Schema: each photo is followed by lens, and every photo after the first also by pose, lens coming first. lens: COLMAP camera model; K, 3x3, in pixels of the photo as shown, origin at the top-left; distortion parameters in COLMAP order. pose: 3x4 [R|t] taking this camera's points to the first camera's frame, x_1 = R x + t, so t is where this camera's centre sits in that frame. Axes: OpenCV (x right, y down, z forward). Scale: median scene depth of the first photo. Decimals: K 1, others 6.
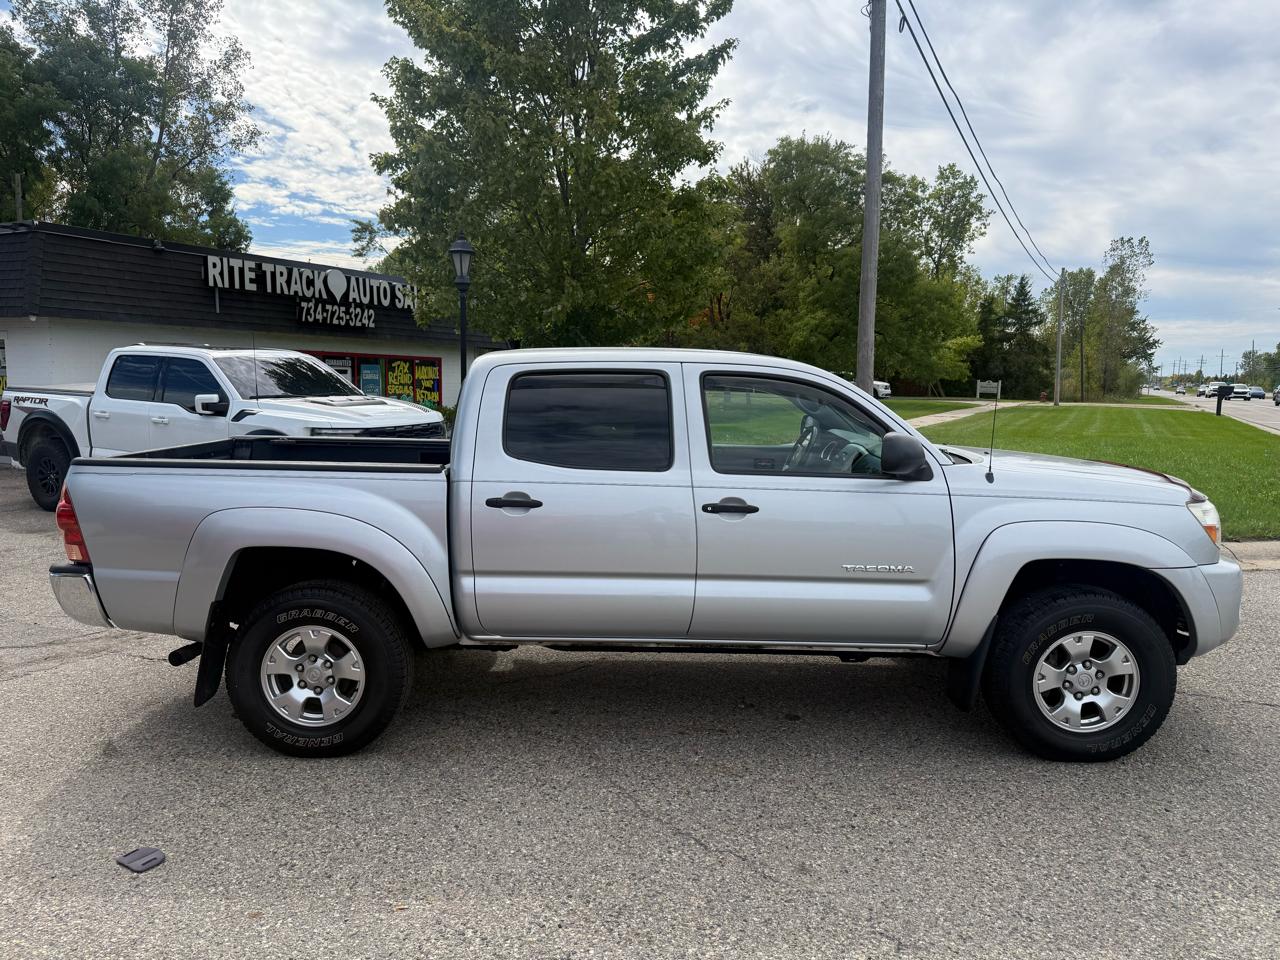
lens RADIAL K [[898.6, 0, 681.7], [0, 898.6, 426.5], [0, 0, 1]] dist [-0.000840, -0.002100]
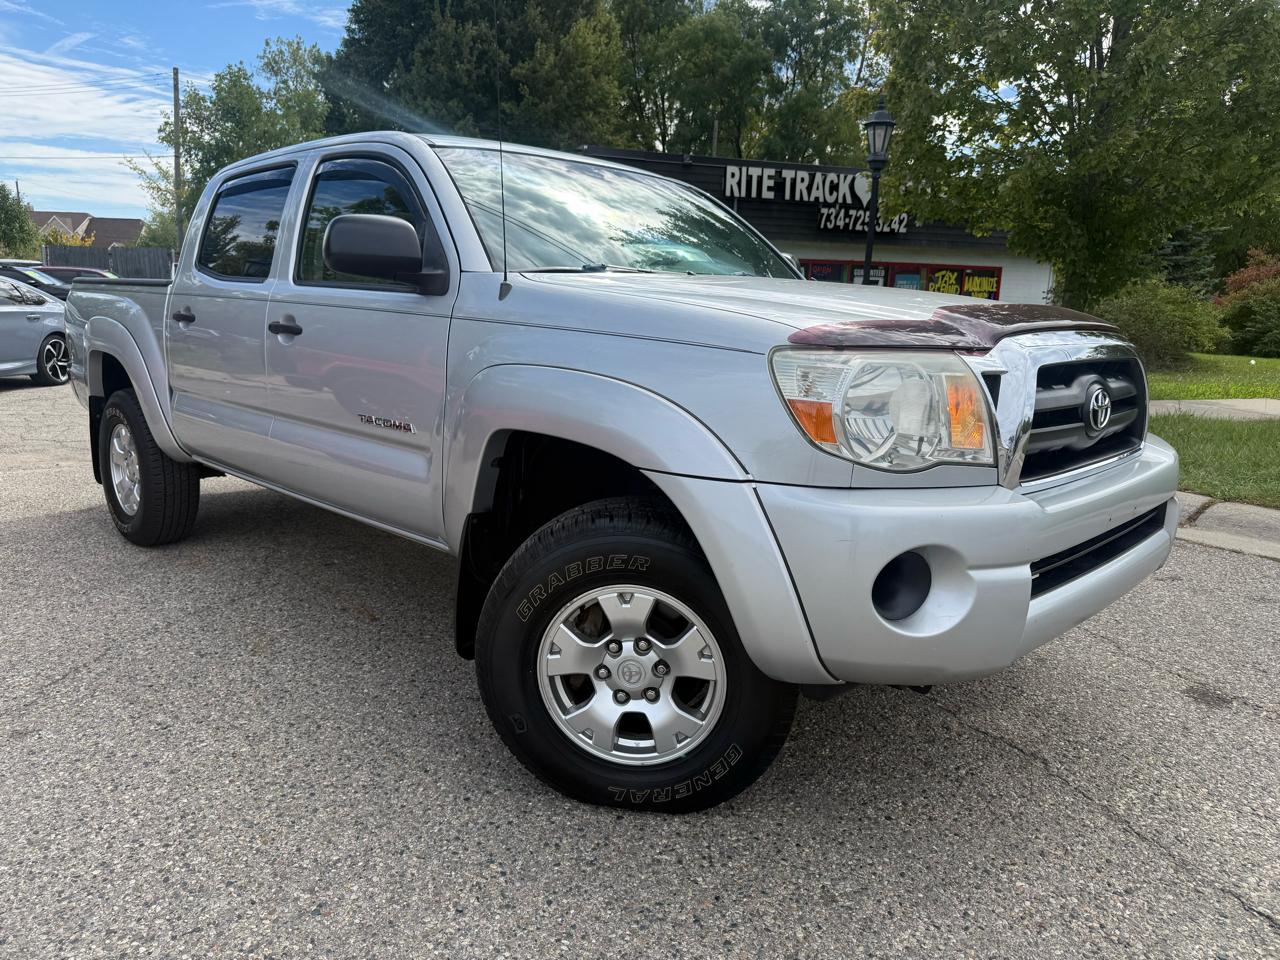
lens RADIAL K [[939.4, 0, 633.1], [0, 939.4, 454.0], [0, 0, 1]] dist [-0.011574, 0.010881]
pose [[0.746358, 0.106012, -0.657047, 0.123233], [-0.037089, 0.992323, 0.117978, 0.013716], [0.664510, -0.063685, 0.744561, 0.091699]]
